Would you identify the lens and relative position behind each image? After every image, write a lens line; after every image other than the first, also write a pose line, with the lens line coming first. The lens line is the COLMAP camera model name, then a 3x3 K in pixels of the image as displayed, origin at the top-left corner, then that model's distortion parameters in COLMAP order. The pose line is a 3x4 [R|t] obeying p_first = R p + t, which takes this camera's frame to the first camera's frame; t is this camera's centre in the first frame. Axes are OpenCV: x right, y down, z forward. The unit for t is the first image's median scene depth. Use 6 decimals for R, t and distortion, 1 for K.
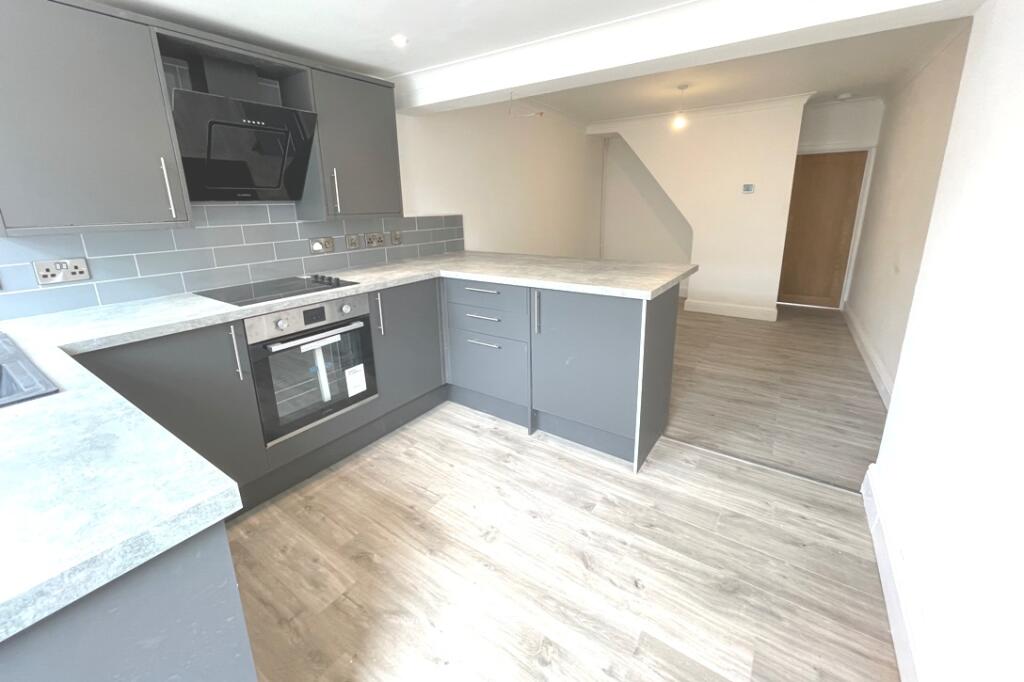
lens RADIAL K [[418.6, 0, 512.5], [0, 418.6, 310.4], [0, 0, 1]] dist [-0.000924, -0.000242]
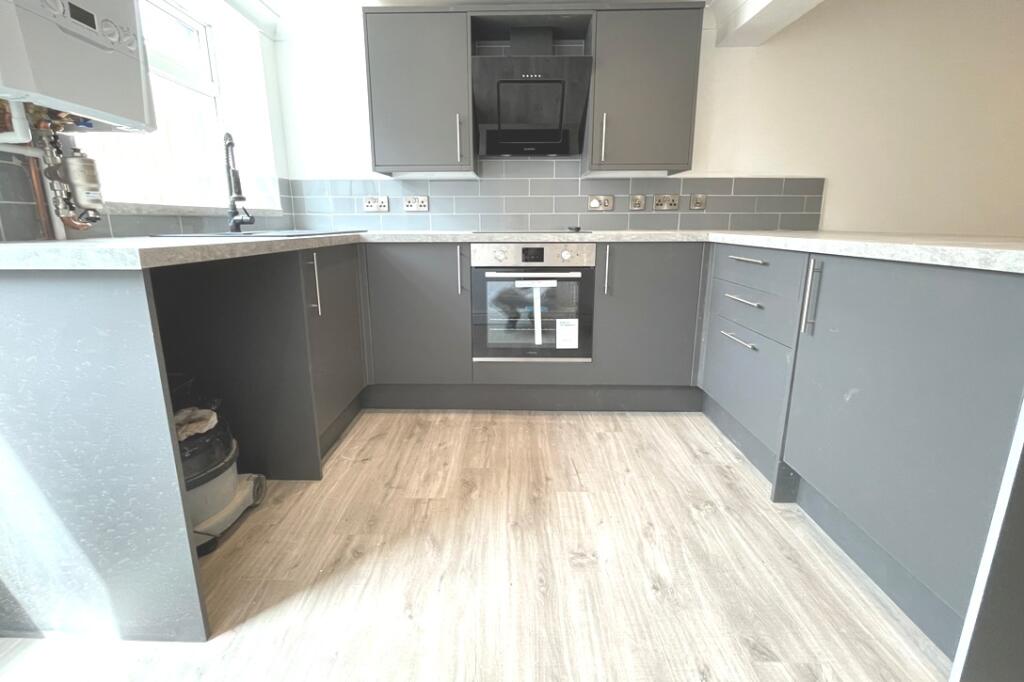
lens RADIAL K [[418.6, 0, 512.5], [0, 418.6, 310.4], [0, 0, 1]] dist [-0.000924, -0.000242]
pose [[0.553849, 0.185252, -0.811747, 0.332369], [-0.215102, 0.973673, 0.075444, 0.073586], [0.804352, 0.132823, 0.579116, 0.361605]]
